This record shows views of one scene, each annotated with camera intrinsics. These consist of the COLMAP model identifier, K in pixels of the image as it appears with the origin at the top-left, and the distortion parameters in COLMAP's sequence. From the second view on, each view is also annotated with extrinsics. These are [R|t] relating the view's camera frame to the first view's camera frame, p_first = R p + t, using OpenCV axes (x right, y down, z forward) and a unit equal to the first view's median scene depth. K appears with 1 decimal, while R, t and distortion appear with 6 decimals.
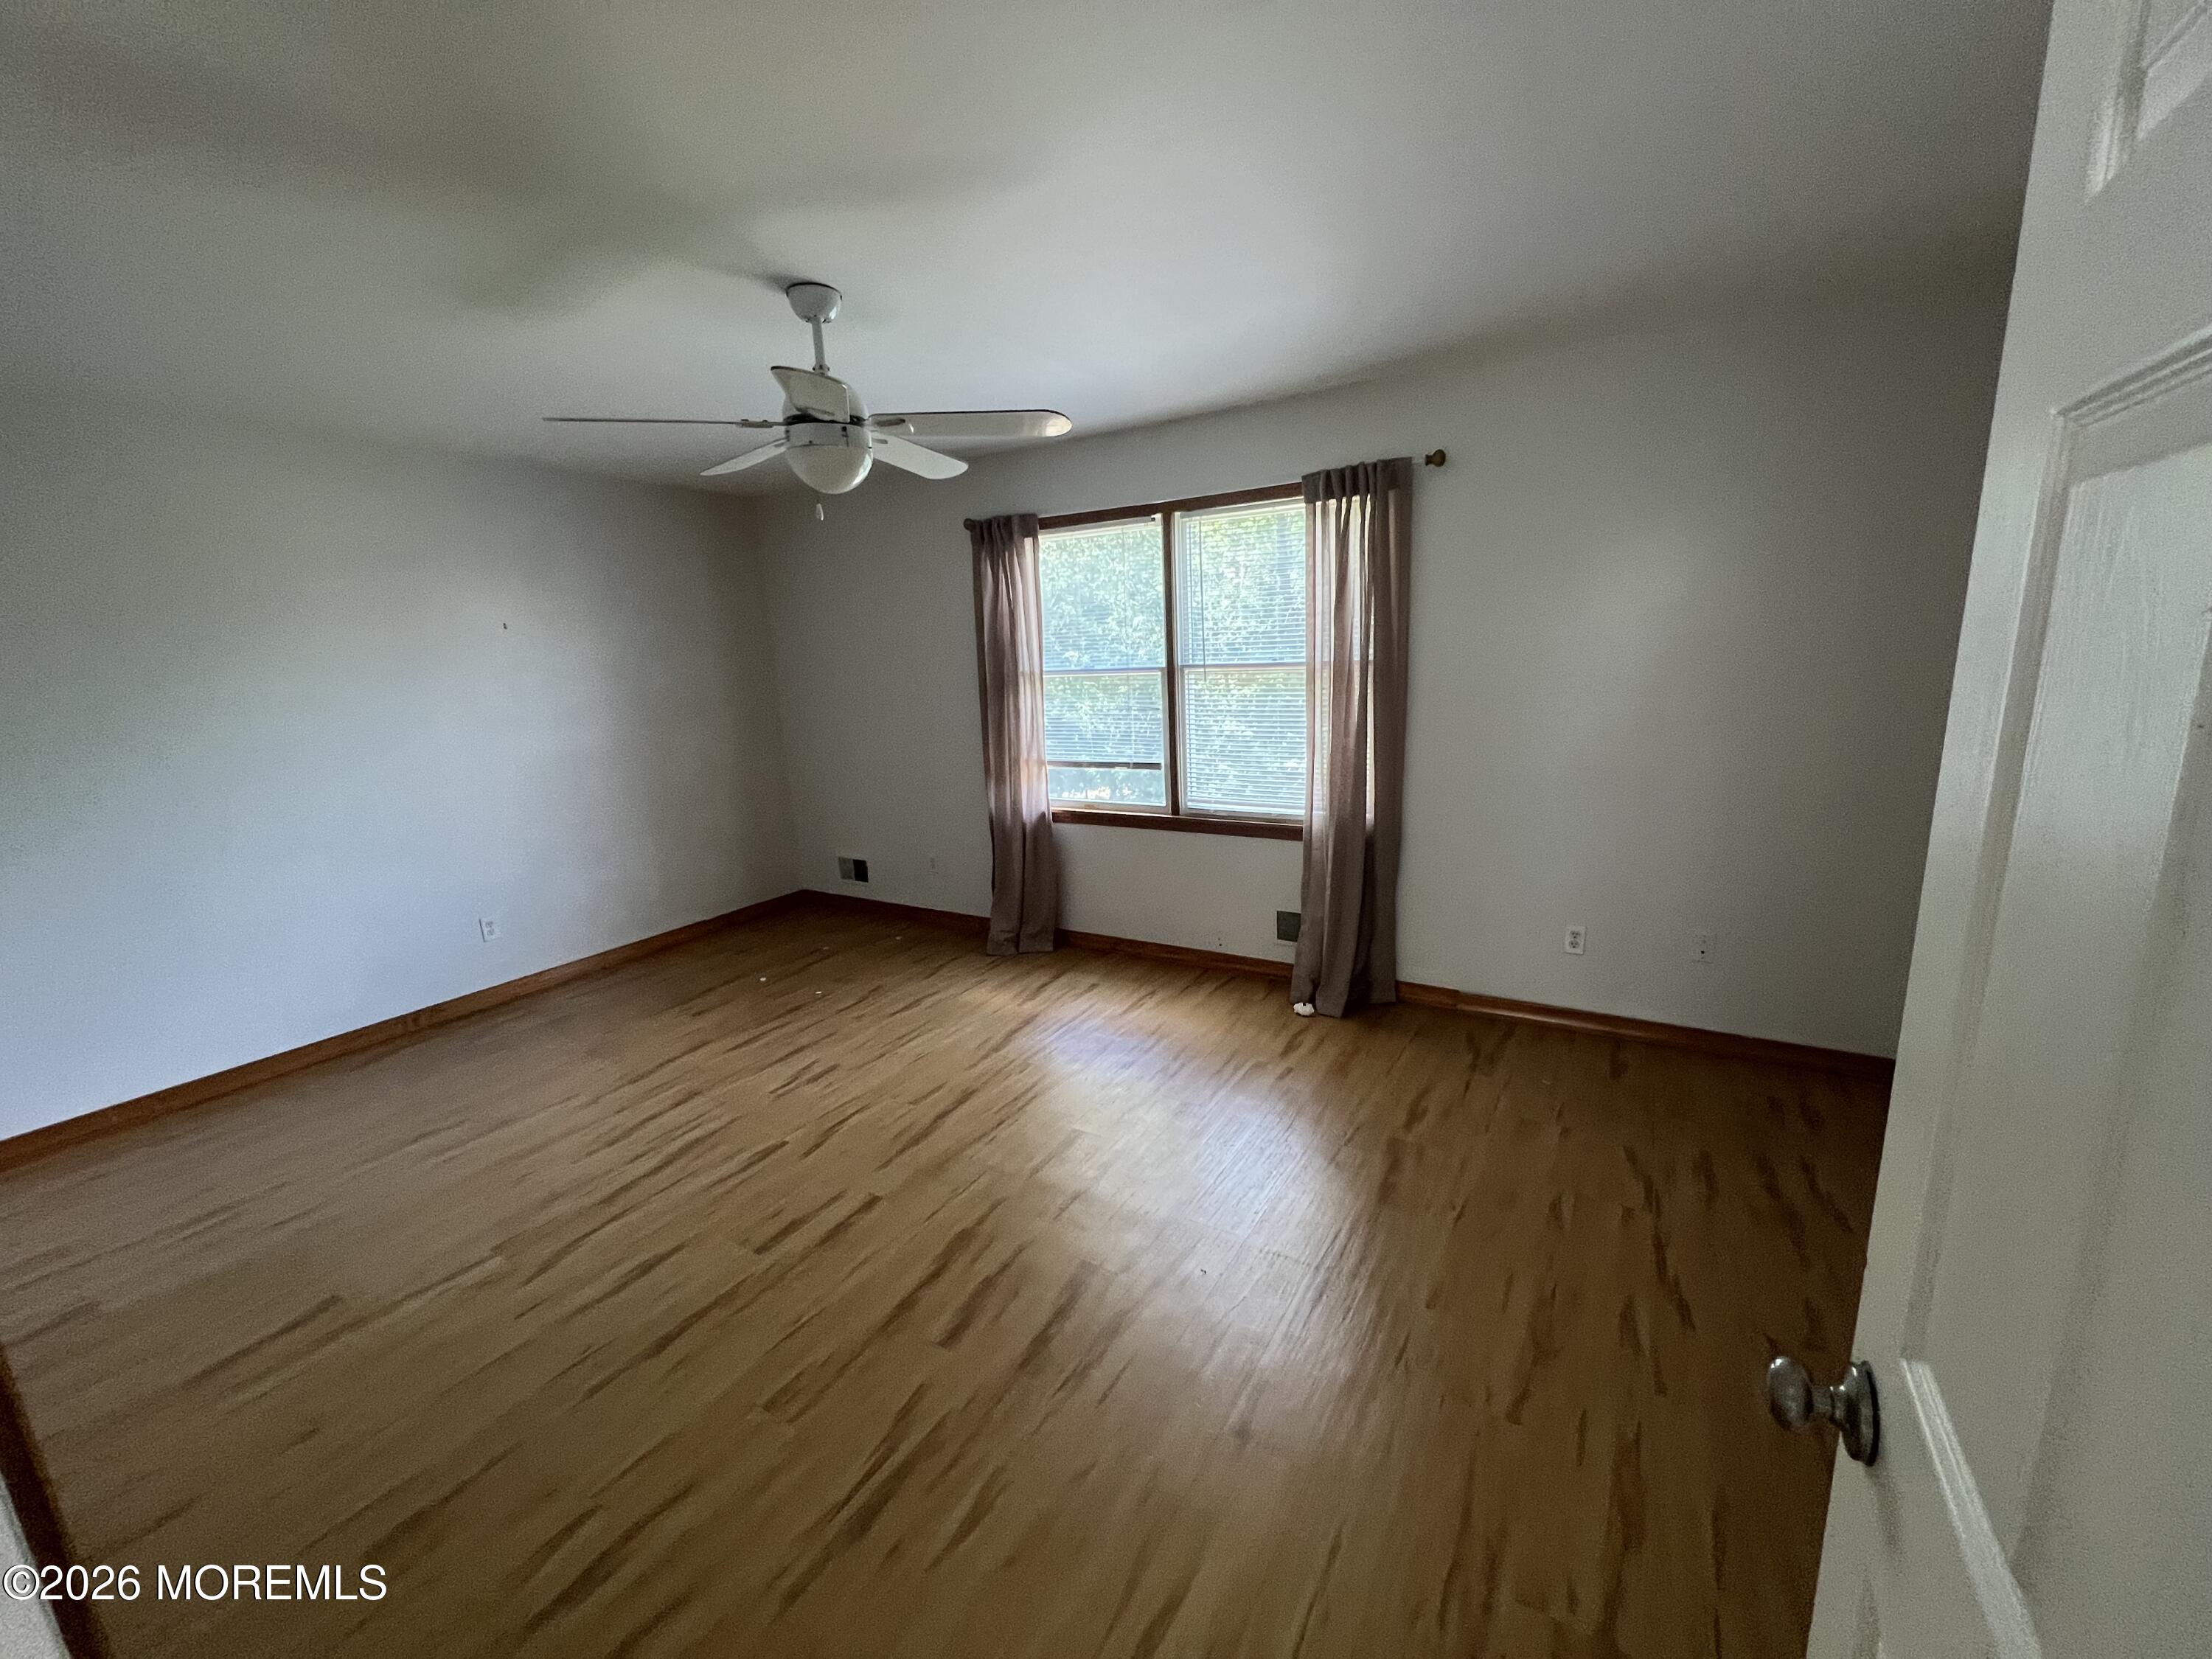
lens RADIAL K [[880.8, 0, 1103.9], [0, 880.8, 824.7], [0, 0, 1]] dist [0.000765, 0.000148]
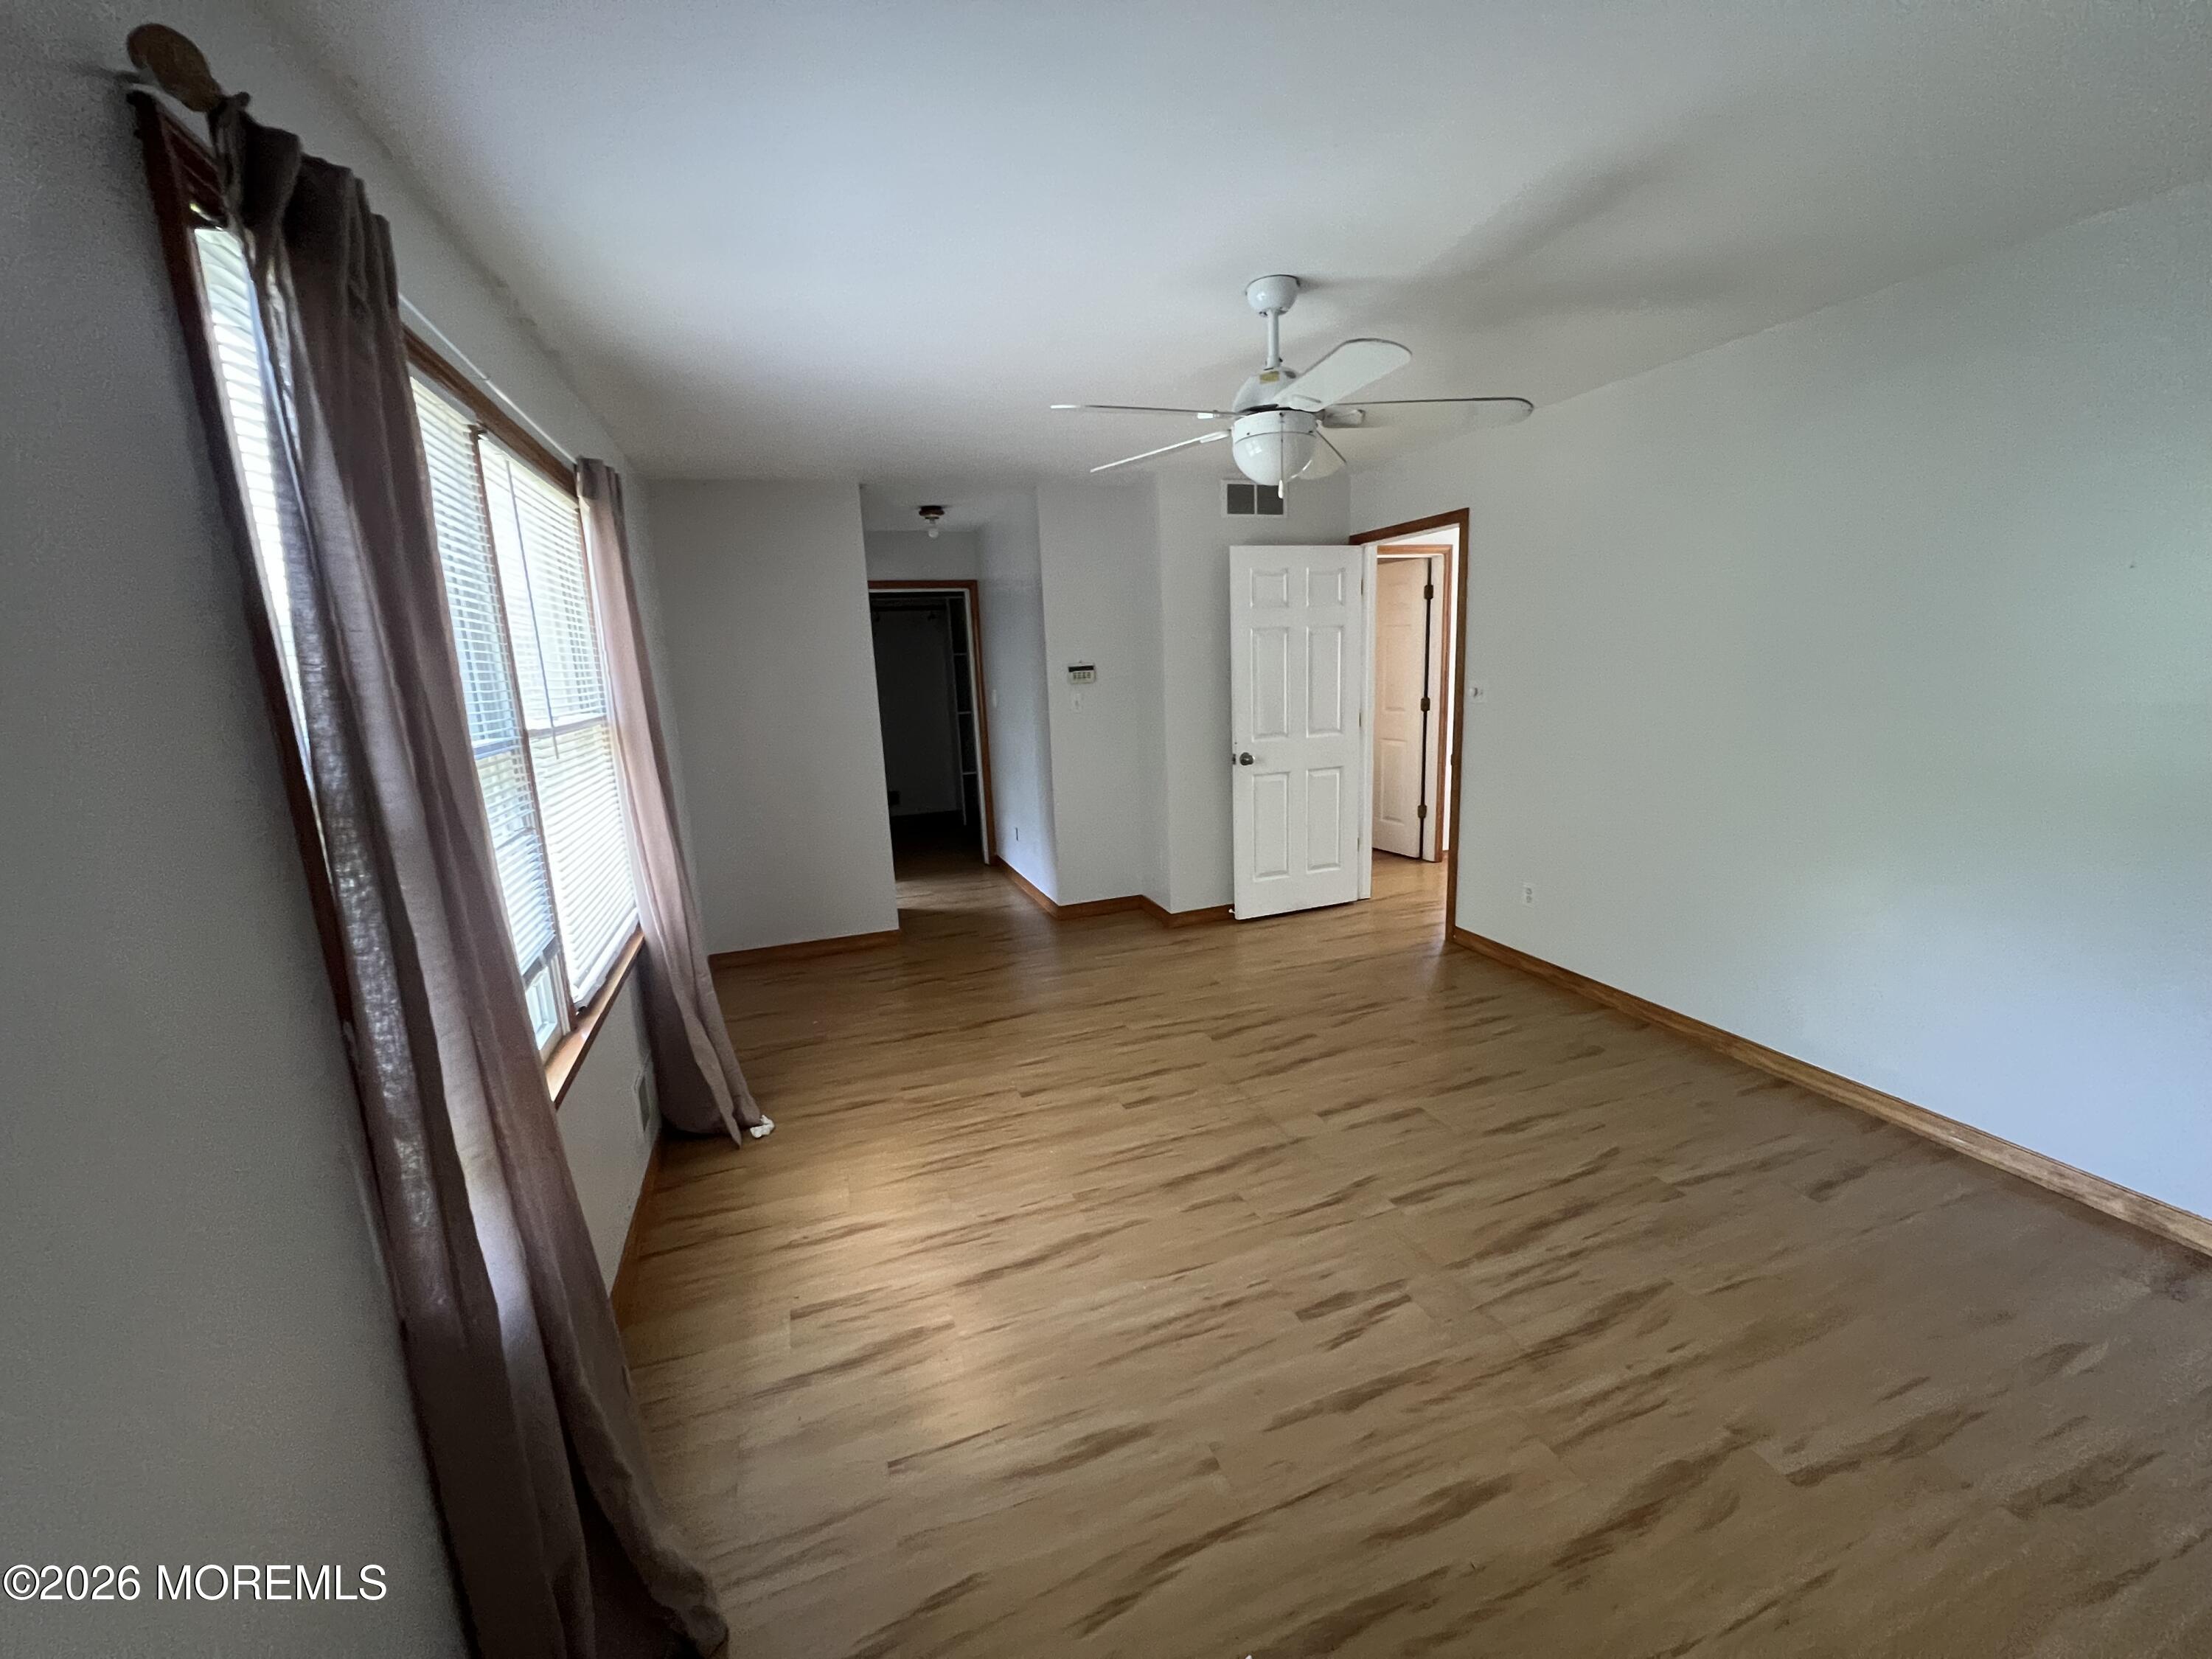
lens RADIAL K [[880.8, 0, 1107.6], [0, 880.8, 835.2], [0, 0, 1]] dist [0.000765, 0.000148]
pose [[-0.770139, -0.047984, 0.636068, -0.604322], [0.206959, 0.924426, 0.320319, -0.271915], [-0.603368, 0.378330, -0.702006, 1.462447]]
